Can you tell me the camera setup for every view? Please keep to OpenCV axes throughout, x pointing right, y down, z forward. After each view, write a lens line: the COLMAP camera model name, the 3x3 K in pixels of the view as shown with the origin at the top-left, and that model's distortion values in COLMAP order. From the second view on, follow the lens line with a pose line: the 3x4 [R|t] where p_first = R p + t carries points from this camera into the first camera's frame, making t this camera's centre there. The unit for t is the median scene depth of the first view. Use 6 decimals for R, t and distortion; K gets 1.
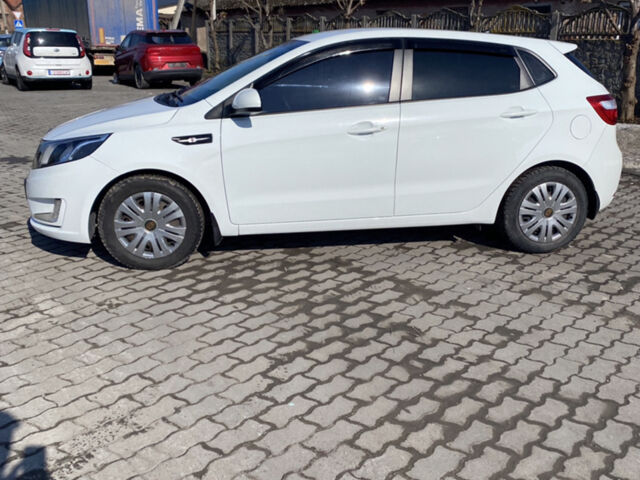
lens RADIAL K [[639.6, 0, 330.7], [0, 639.6, 239.7], [0, 0, 1]] dist [0.139725, -0.311968]
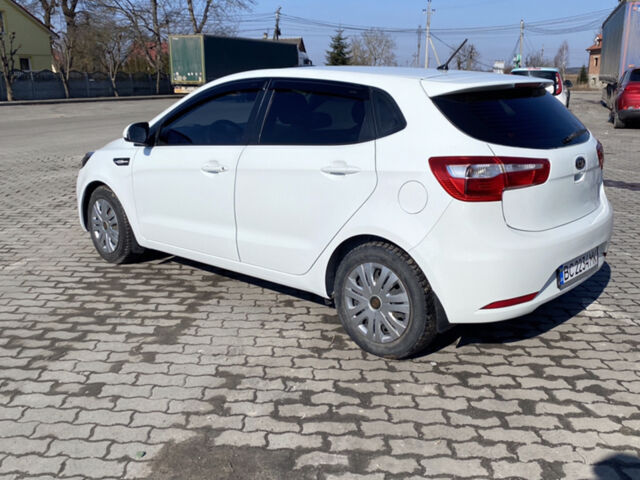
lens RADIAL K [[639.6, 0, 330.7], [0, 639.6, 239.7], [0, 0, 1]] dist [0.139725, -0.311968]
pose [[0.614270, 0.179580, -0.768390, 0.961306], [-0.215051, 0.974999, 0.055950, -0.159692], [0.759227, 0.130875, 0.637531, 0.525841]]
